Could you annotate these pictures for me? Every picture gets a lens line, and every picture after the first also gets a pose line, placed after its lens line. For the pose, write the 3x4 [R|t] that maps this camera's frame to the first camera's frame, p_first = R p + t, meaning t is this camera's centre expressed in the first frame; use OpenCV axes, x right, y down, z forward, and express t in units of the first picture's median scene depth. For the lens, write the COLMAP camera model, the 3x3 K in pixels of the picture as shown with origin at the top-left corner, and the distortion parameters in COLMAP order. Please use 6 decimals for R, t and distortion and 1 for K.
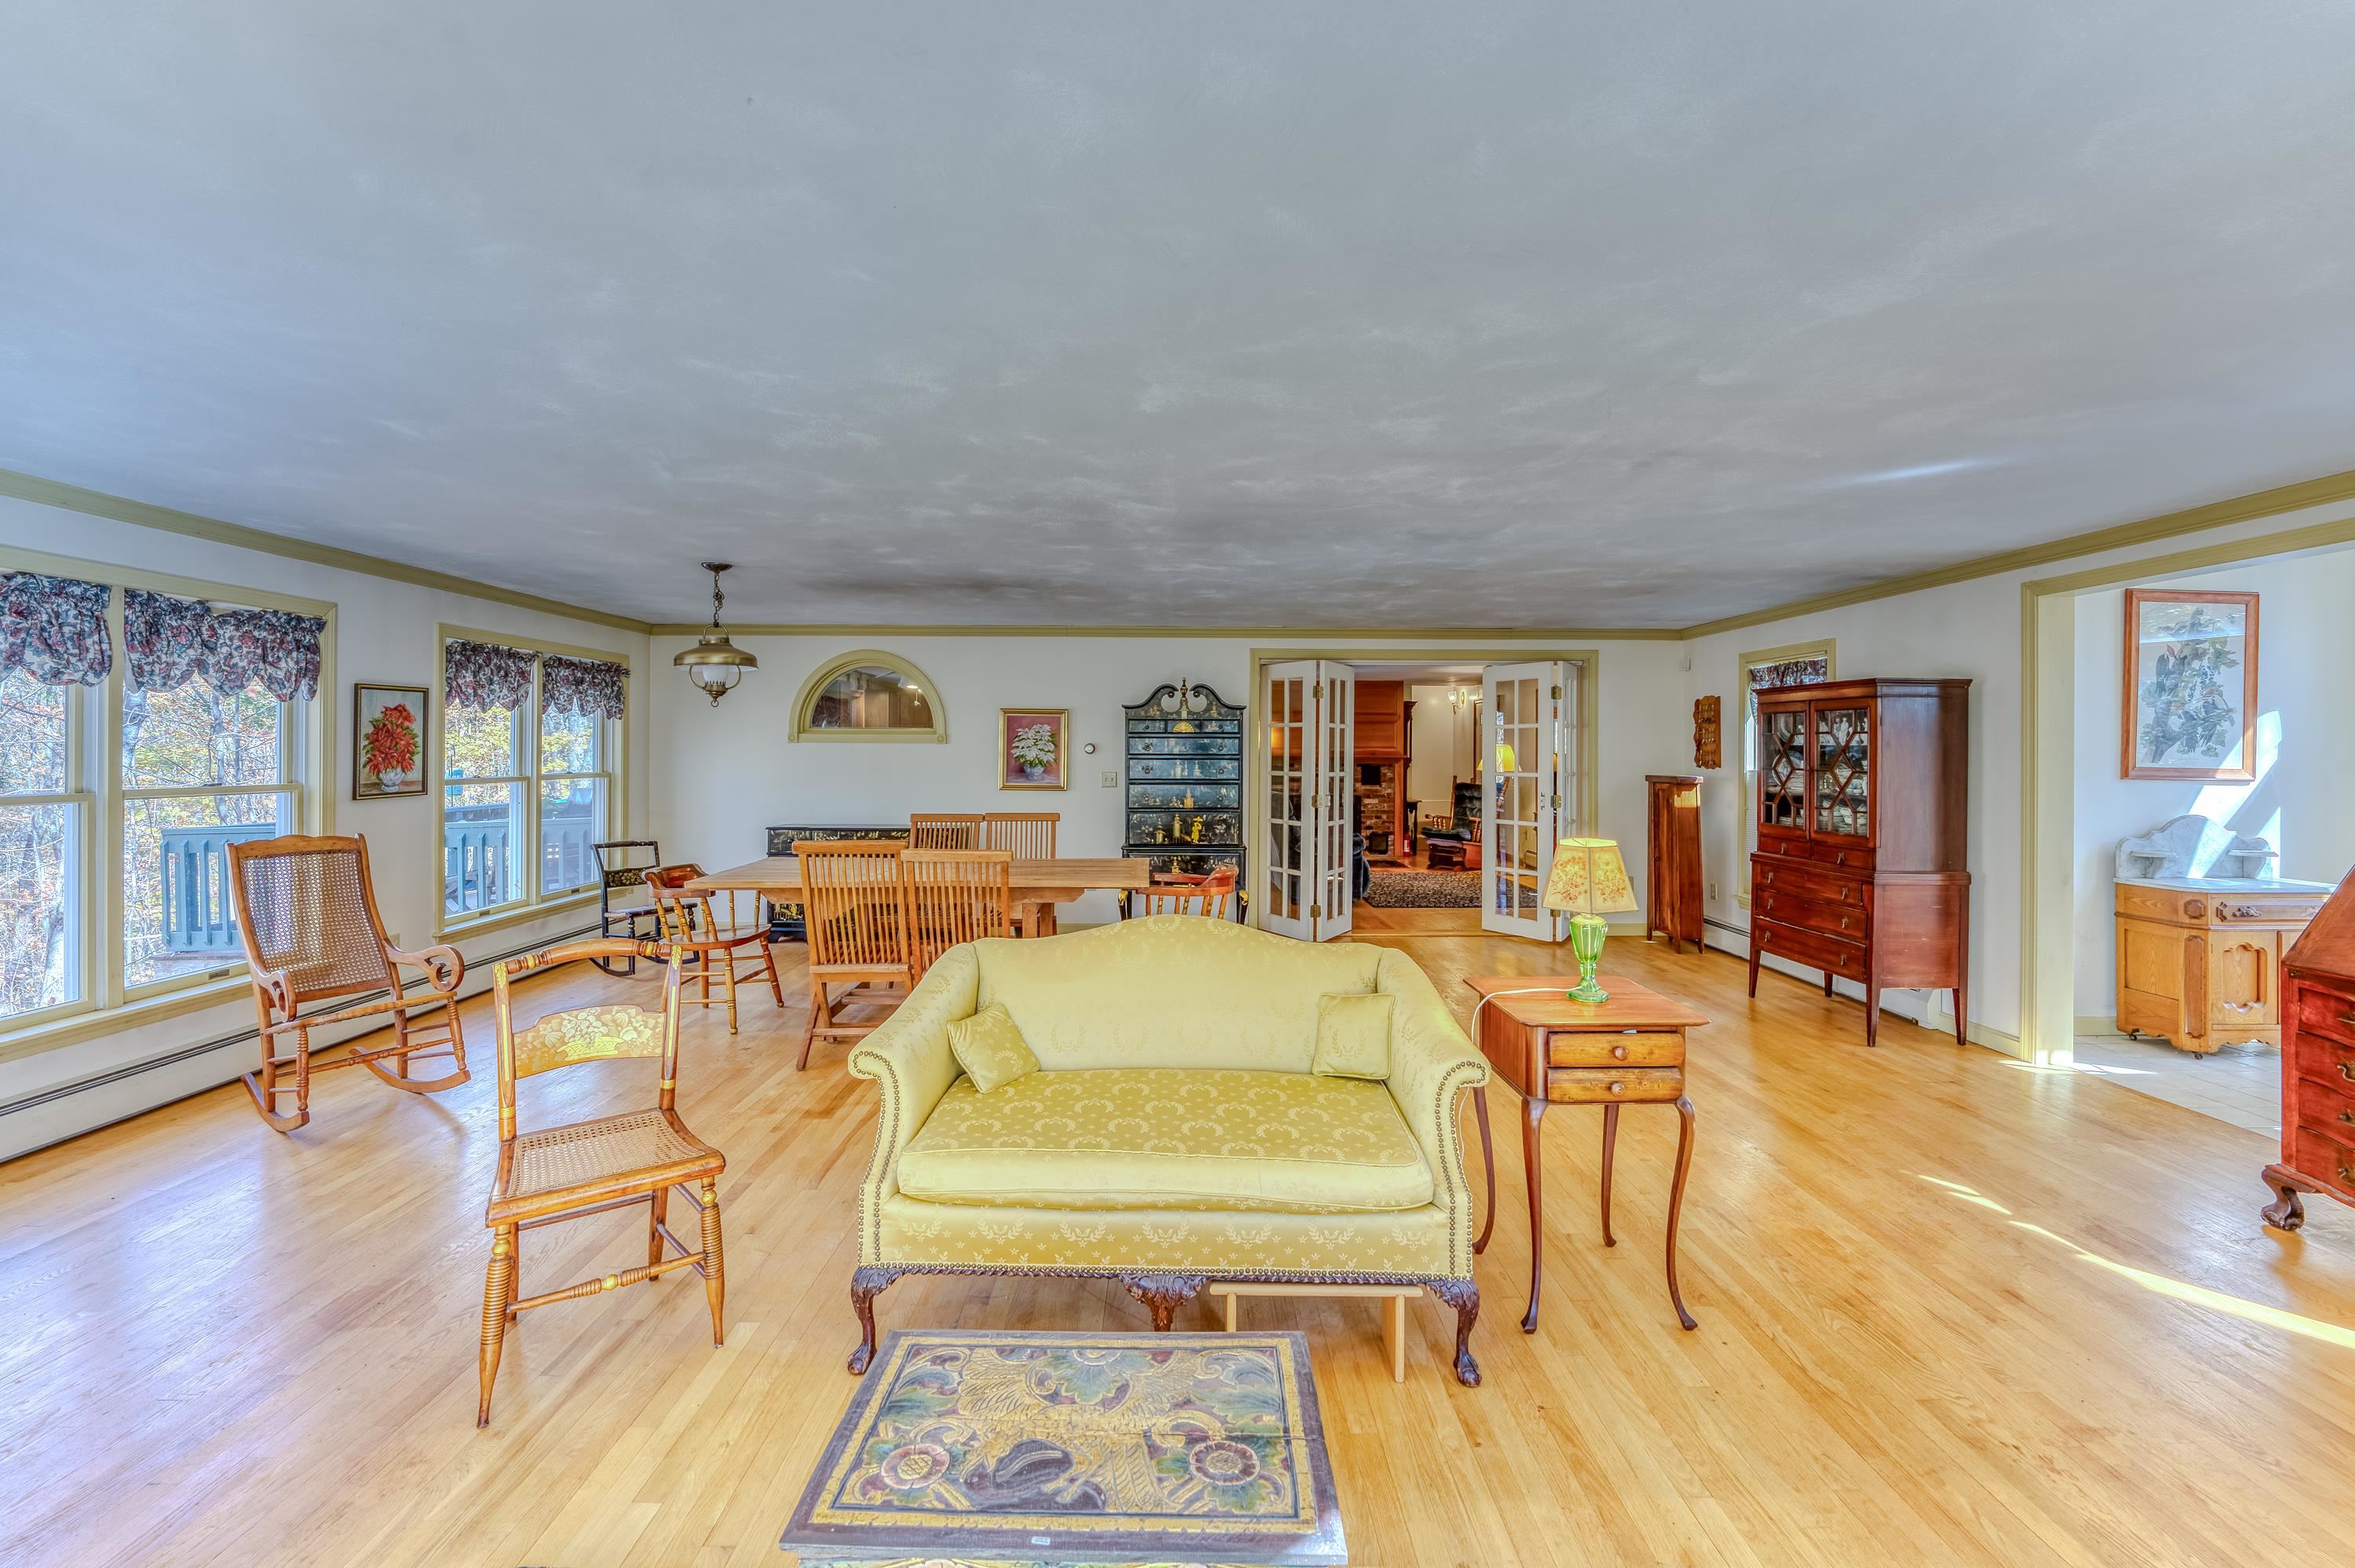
lens RADIAL K [[957.6, 0, 1169.0], [0, 957.6, 758.2], [0, 0, 1]] dist [-0.025888, 0.003444]
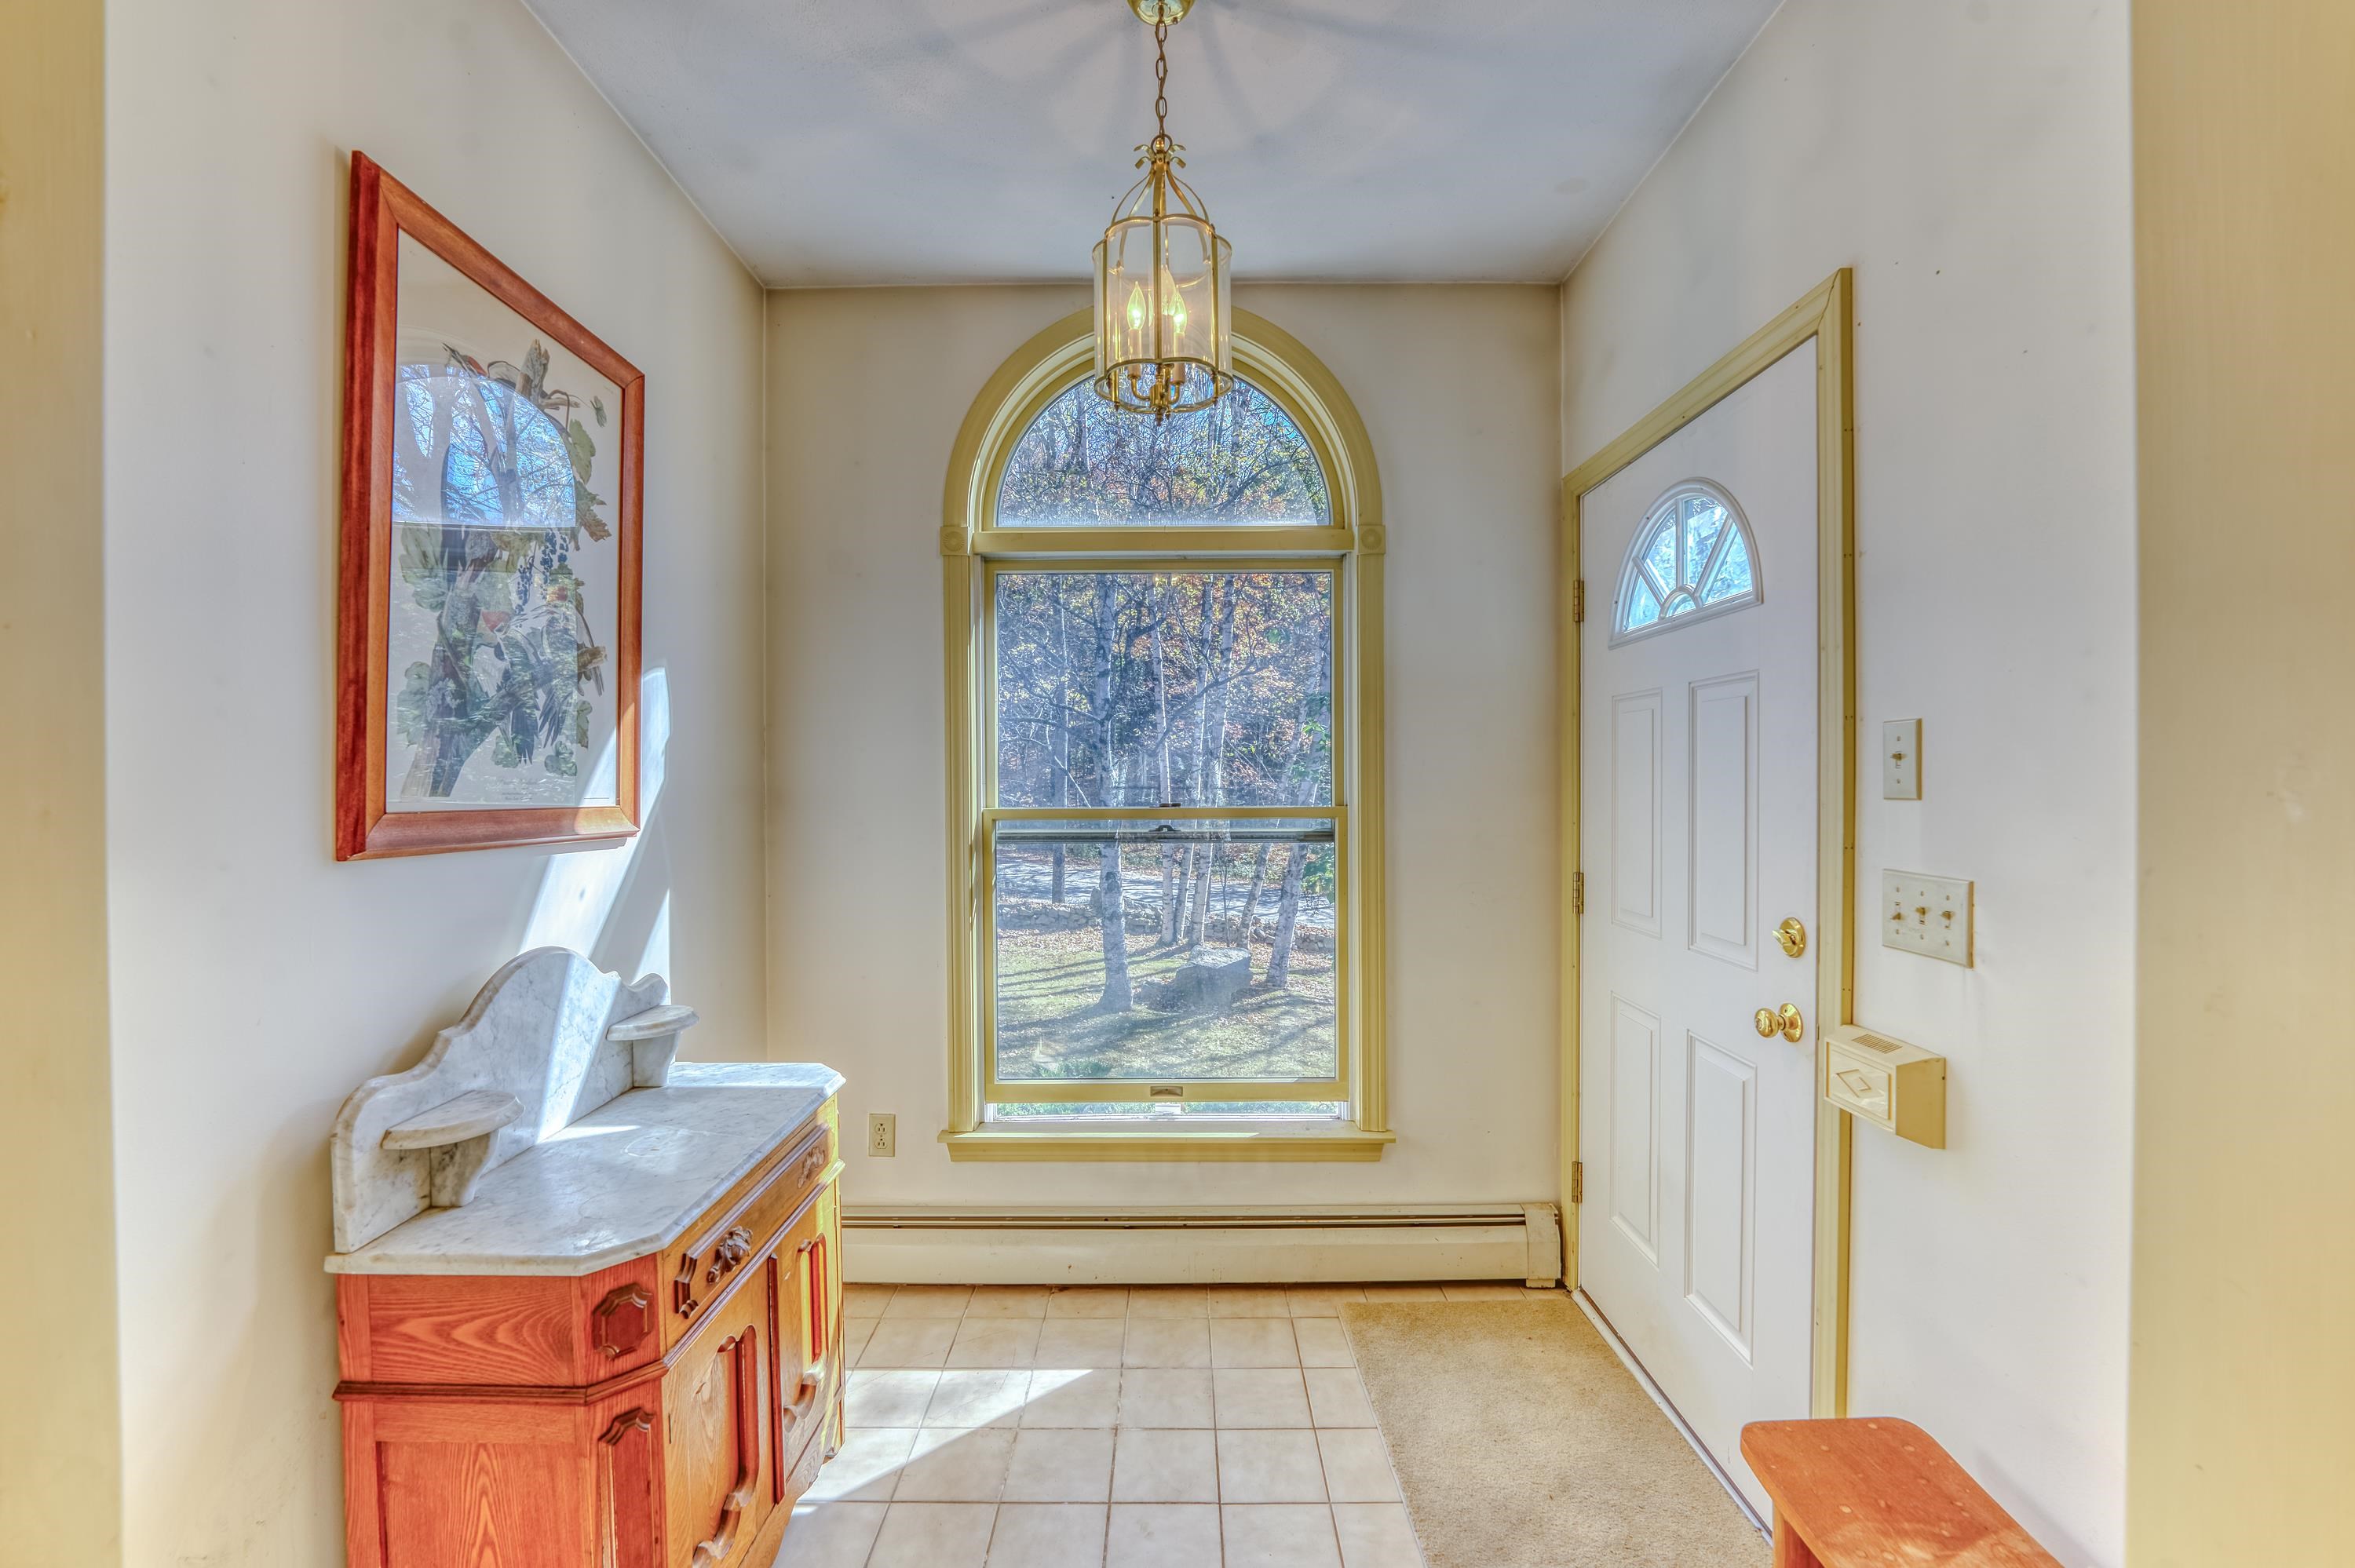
lens RADIAL K [[957.6, 0, 1170.5], [0, 957.6, 777.3], [0, 0, 1]] dist [-0.025888, 0.003444]
pose [[-0.002006, -0.005764, 0.999981, 0.751639], [0.005655, 0.999967, 0.005776, -0.001596], [-0.999982, 0.005666, -0.001973, 0.765732]]
